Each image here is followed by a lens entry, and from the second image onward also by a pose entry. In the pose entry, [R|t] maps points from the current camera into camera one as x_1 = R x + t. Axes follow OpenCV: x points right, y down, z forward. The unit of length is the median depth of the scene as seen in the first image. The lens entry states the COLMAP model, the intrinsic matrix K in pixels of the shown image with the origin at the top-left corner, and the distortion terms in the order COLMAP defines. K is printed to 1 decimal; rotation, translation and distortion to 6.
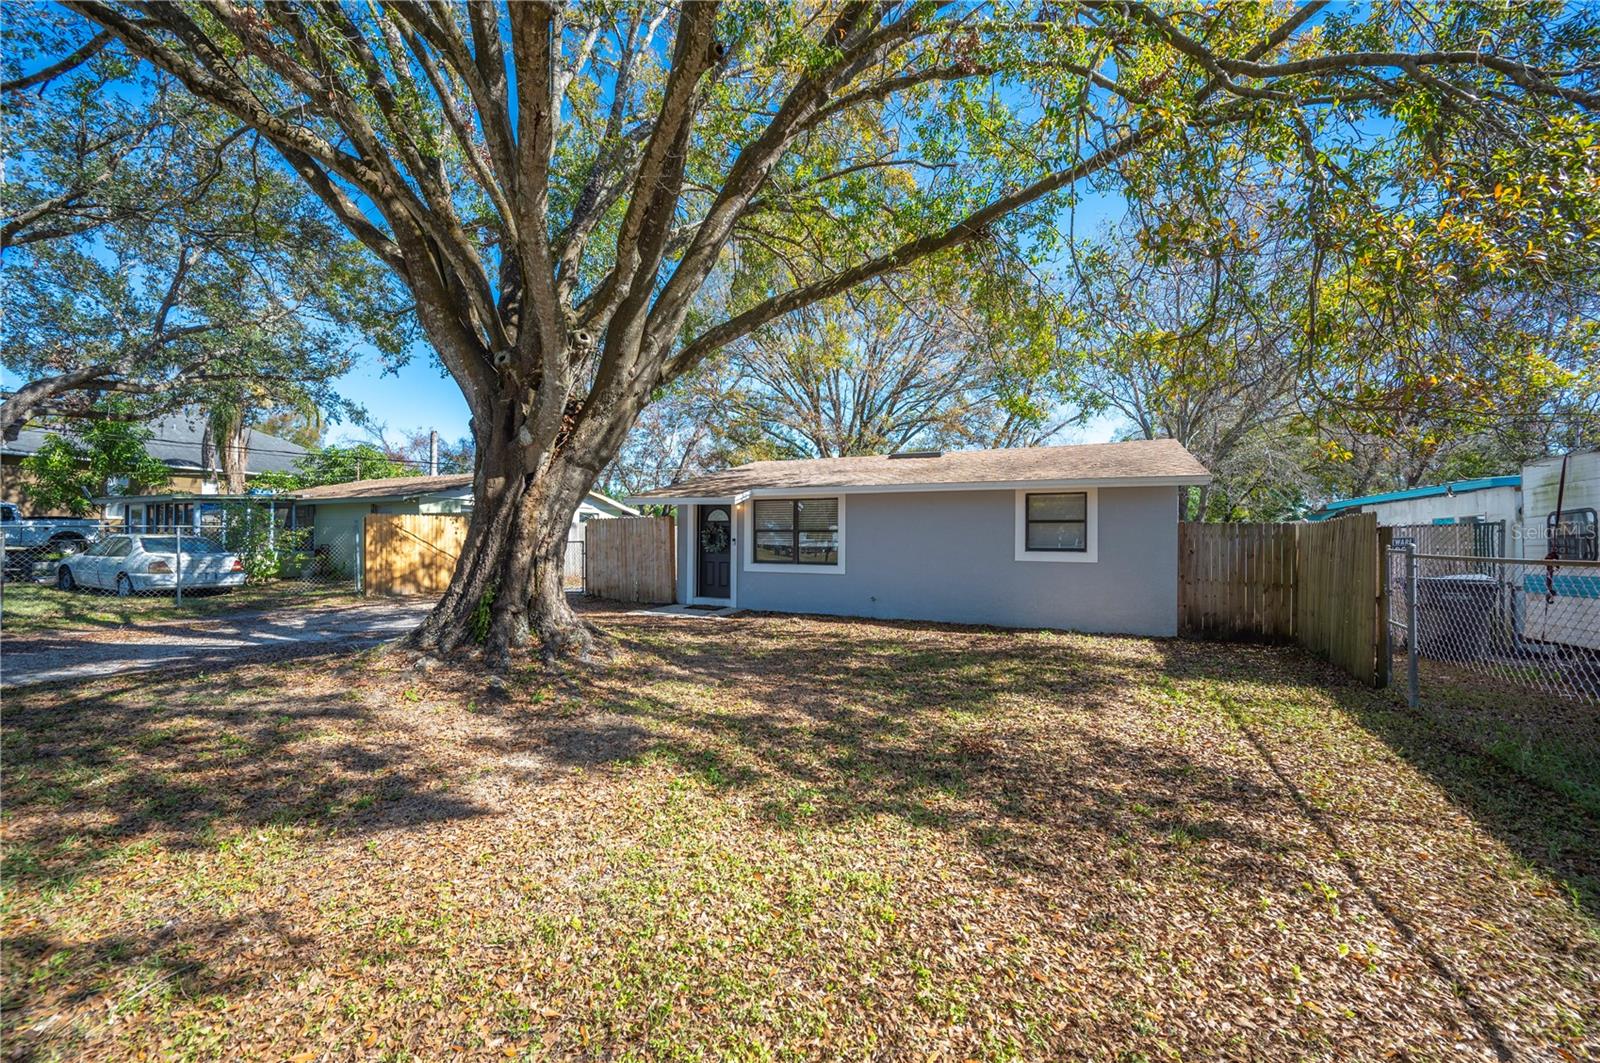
lens RADIAL K [[640.1, 0, 795.5], [0, 640.1, 536.8], [0, 0, 1]] dist [-0.000713, -0.000157]
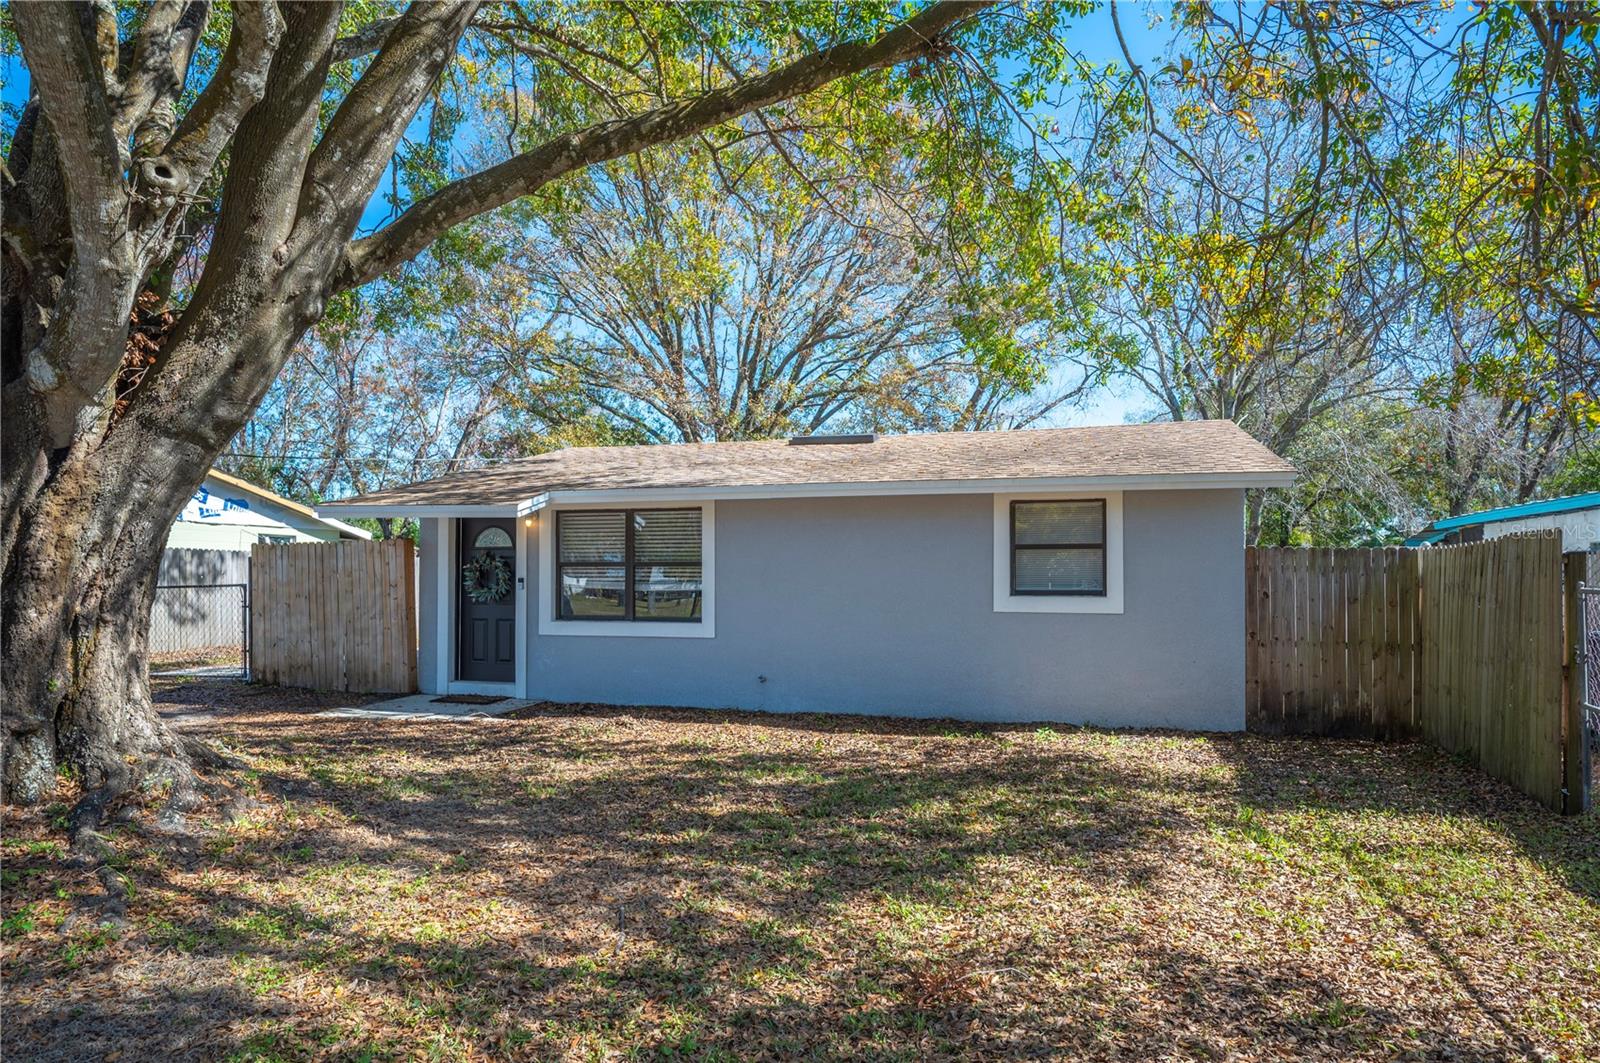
lens RADIAL K [[989.6, 0, 803.8], [0, 989.6, 558.8], [0, 0, 1]] dist [-0.003920, -0.000587]
pose [[0.988603, -0.003107, 0.150513, 0.028943], [0.005498, 0.999865, -0.015473, 0.000951], [-0.150445, 0.016124, 0.988487, 0.118699]]
